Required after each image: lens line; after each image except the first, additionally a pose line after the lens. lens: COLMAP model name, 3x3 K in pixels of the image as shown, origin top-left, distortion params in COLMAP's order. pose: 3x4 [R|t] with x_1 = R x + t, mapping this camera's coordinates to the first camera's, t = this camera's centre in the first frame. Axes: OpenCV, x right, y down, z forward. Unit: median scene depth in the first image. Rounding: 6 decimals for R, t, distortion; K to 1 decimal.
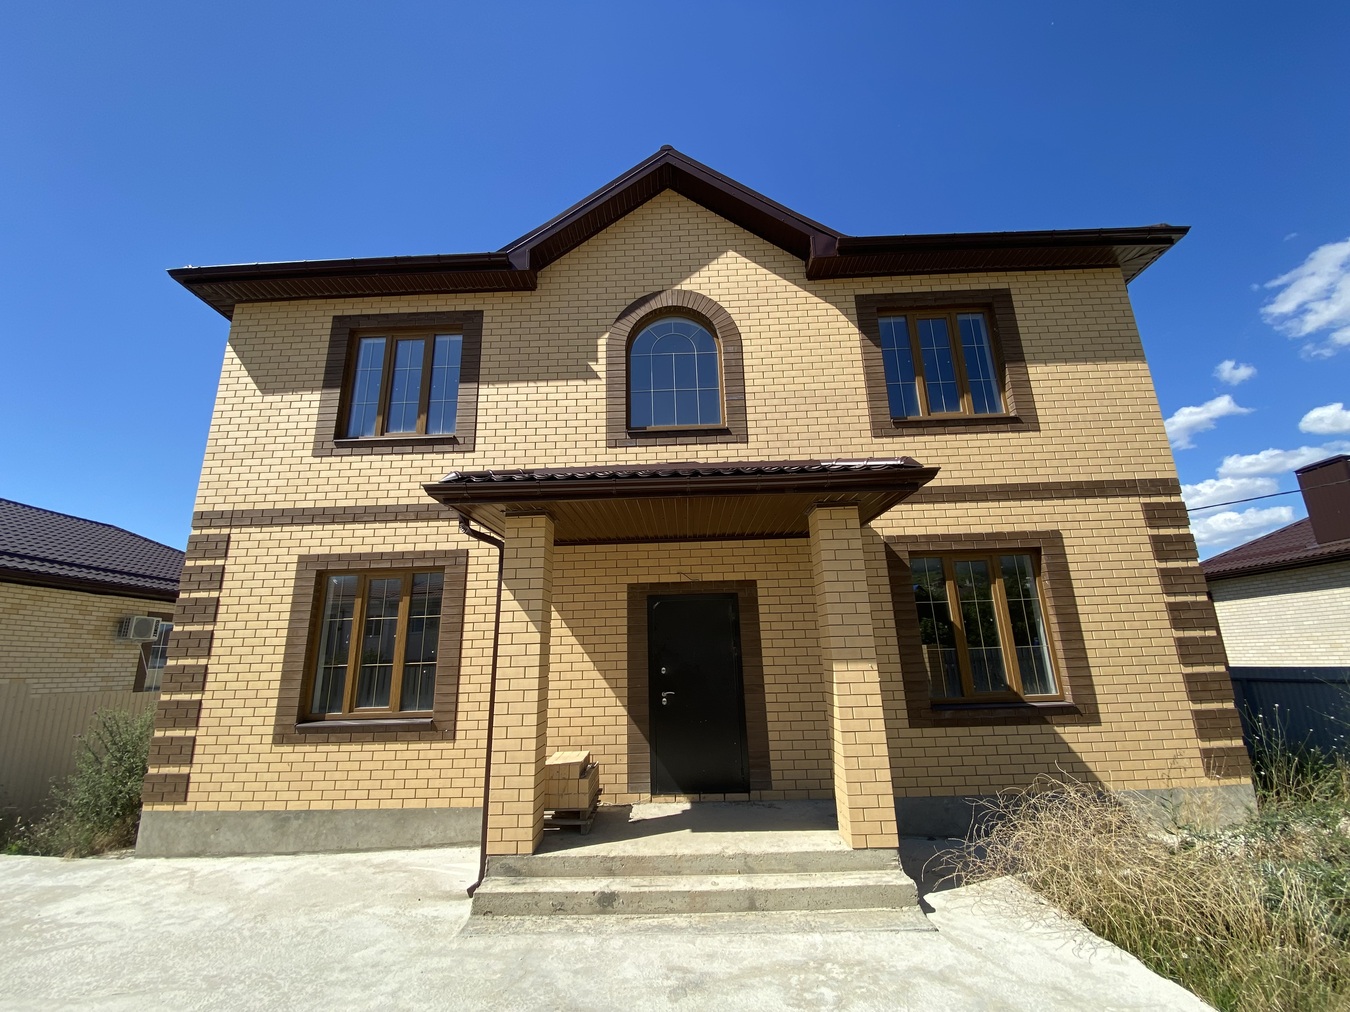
lens RADIAL K [[550.7, 0, 668.4], [0, 550.7, 510.7], [0, 0, 1]] dist [0.013958, -0.016157]
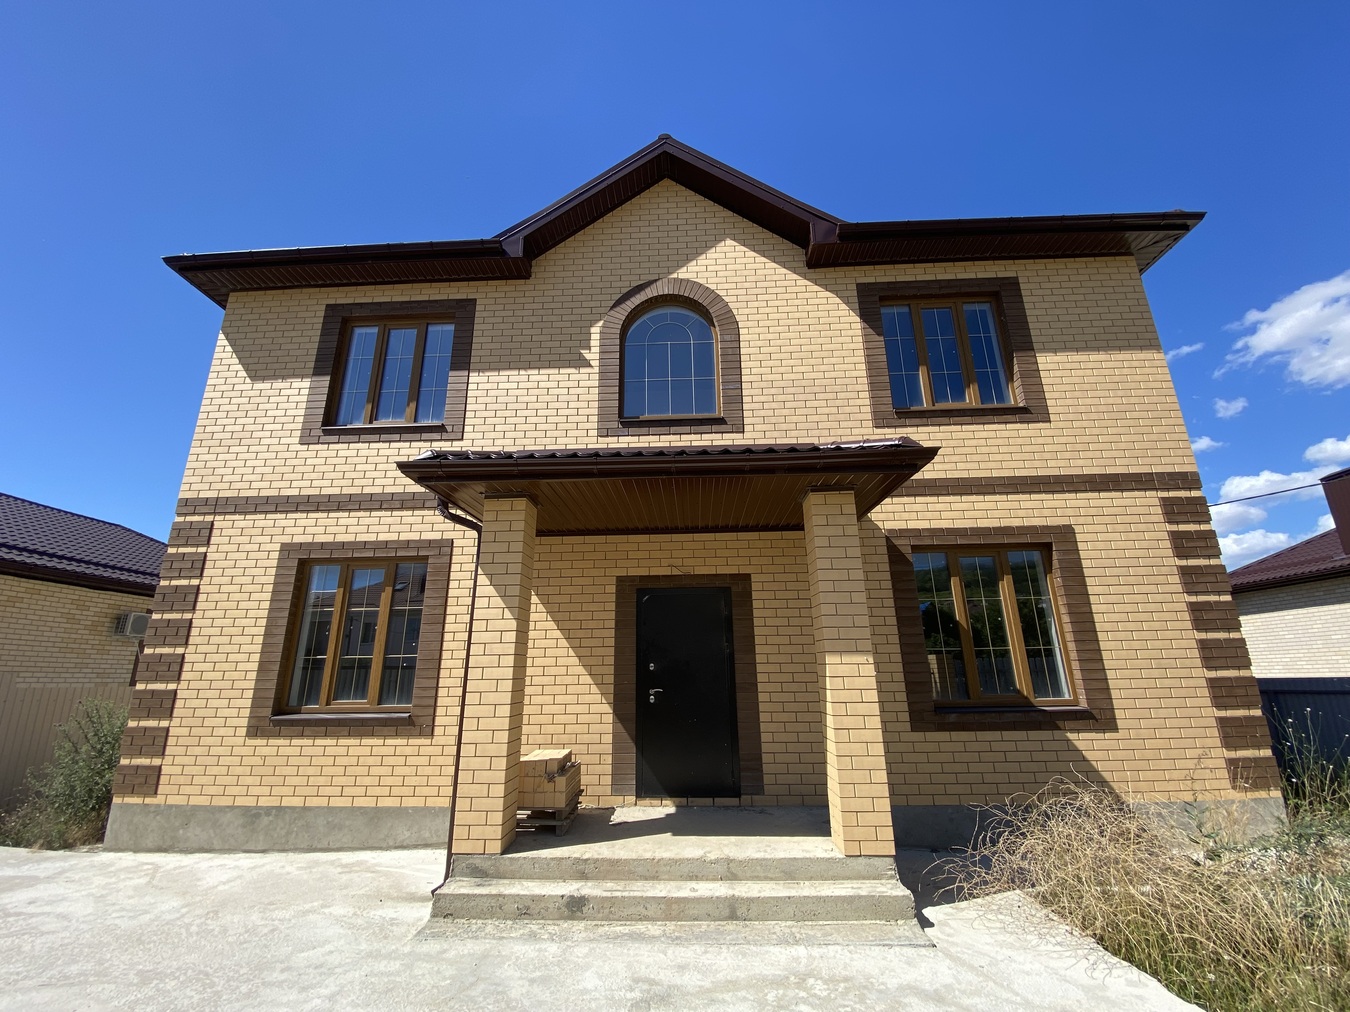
lens RADIAL K [[549.9, 0, 668.2], [0, 549.9, 511.1], [0, 0, 1]] dist [0.013006, -0.015760]
pose [[0.999731, 0.009773, -0.021039, 0.034985], [-0.010315, 0.999613, -0.025818, 0.042241], [0.020779, 0.026028, 0.999445, 0.039041]]
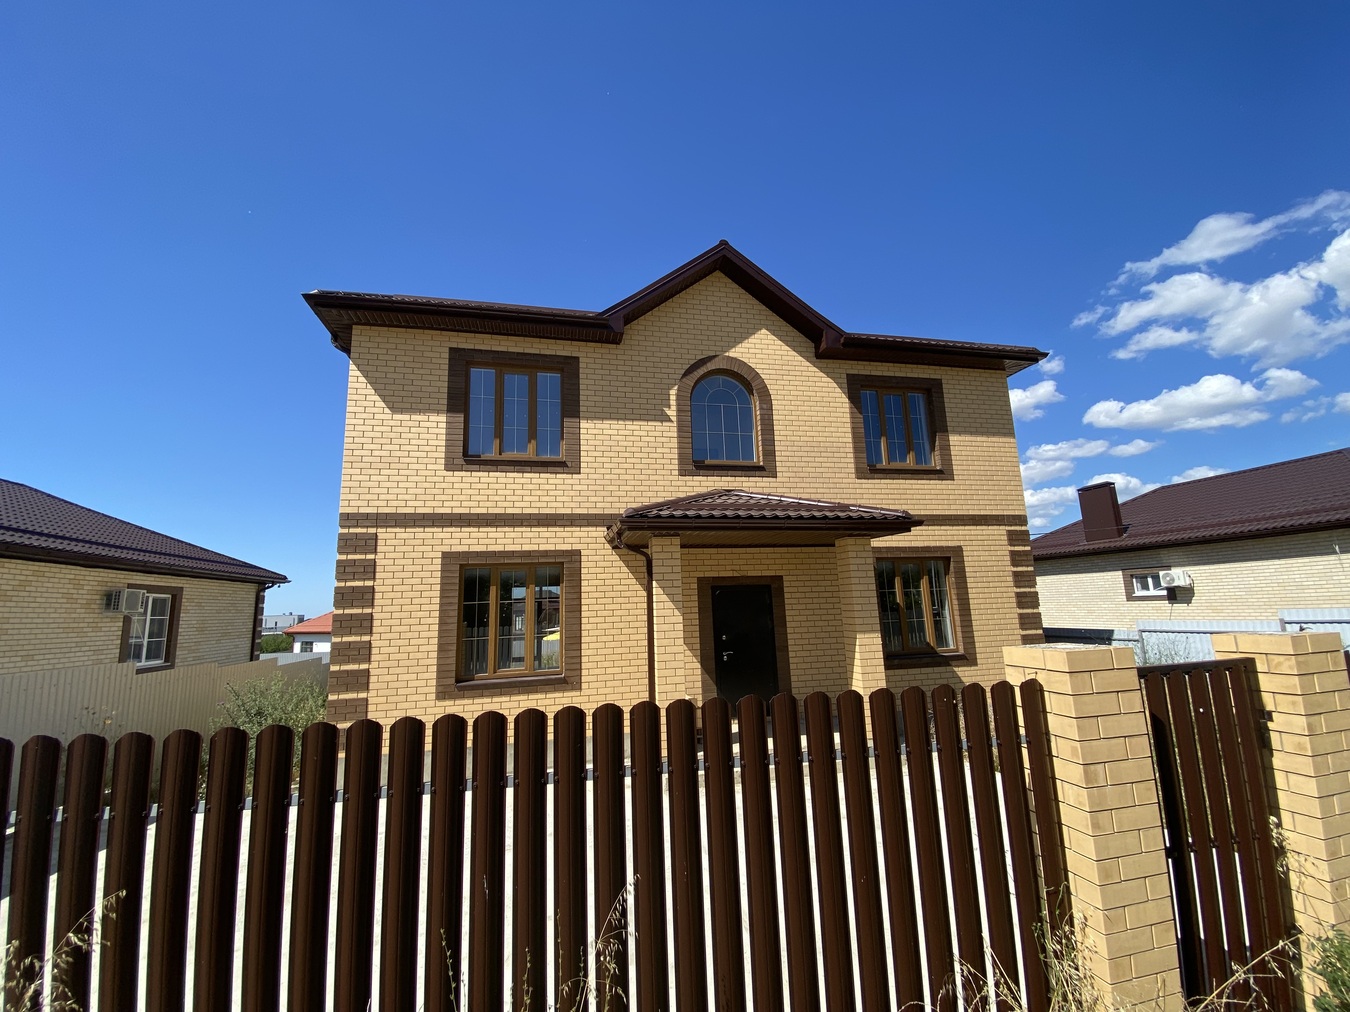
lens RADIAL K [[547.9, 0, 667.3], [0, 547.9, 510.8], [0, 0, 1]] dist [0.032556, -0.027157]
pose [[0.970526, 0.035807, 0.238320, -0.479969], [-0.053936, 0.996089, 0.069989, -0.127602], [-0.234881, -0.080780, 0.968662, -0.318212]]
